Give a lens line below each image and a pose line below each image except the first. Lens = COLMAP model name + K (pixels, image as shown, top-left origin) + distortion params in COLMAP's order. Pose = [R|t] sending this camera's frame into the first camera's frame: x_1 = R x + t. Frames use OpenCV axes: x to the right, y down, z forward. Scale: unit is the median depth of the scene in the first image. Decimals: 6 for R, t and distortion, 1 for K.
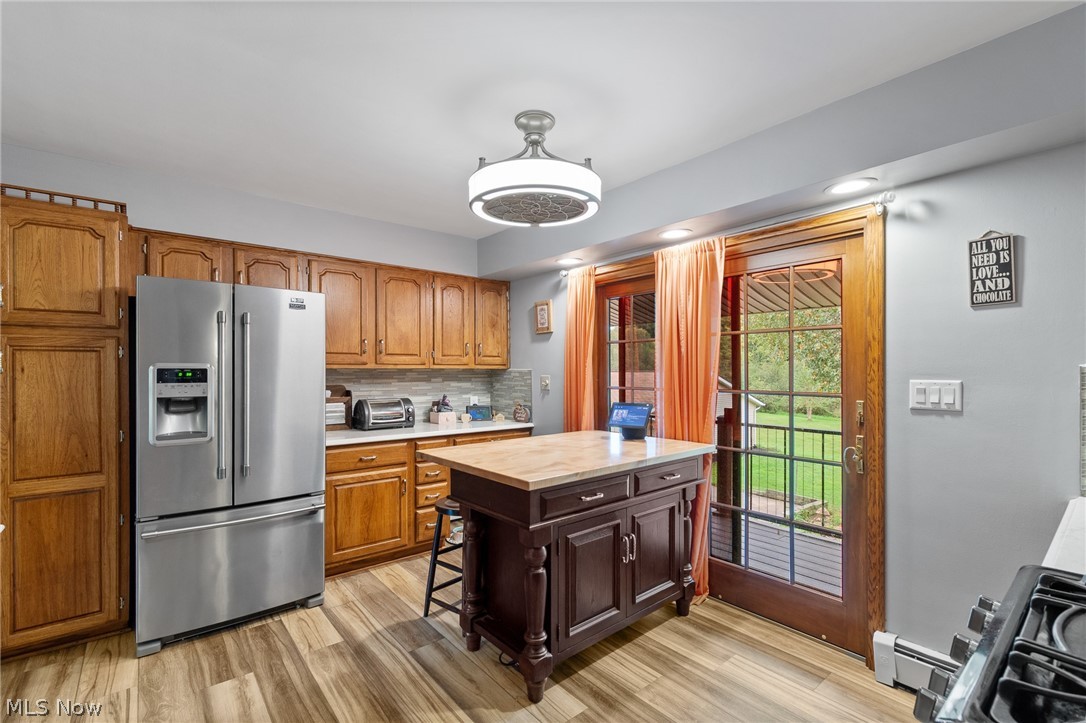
lens RADIAL K [[484.1, 0, 541.2], [0, 484.1, 371.8], [0, 0, 1]] dist [0.001339, -0.000094]
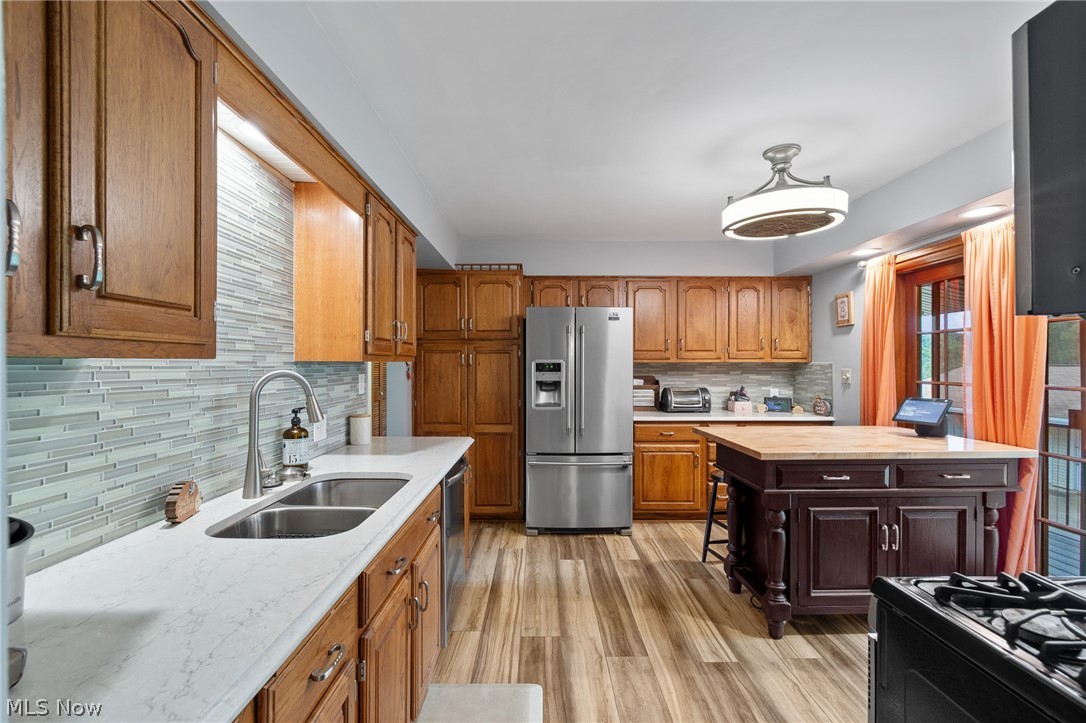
lens RADIAL K [[484.1, 0, 541.2], [0, 484.1, 371.8], [0, 0, 1]] dist [0.001339, -0.000094]
pose [[0.775120, 0.008367, -0.631758, 0.218423], [-0.000713, 0.999923, 0.012368, 0.002187], [0.631813, -0.009136, 0.775067, -0.220615]]
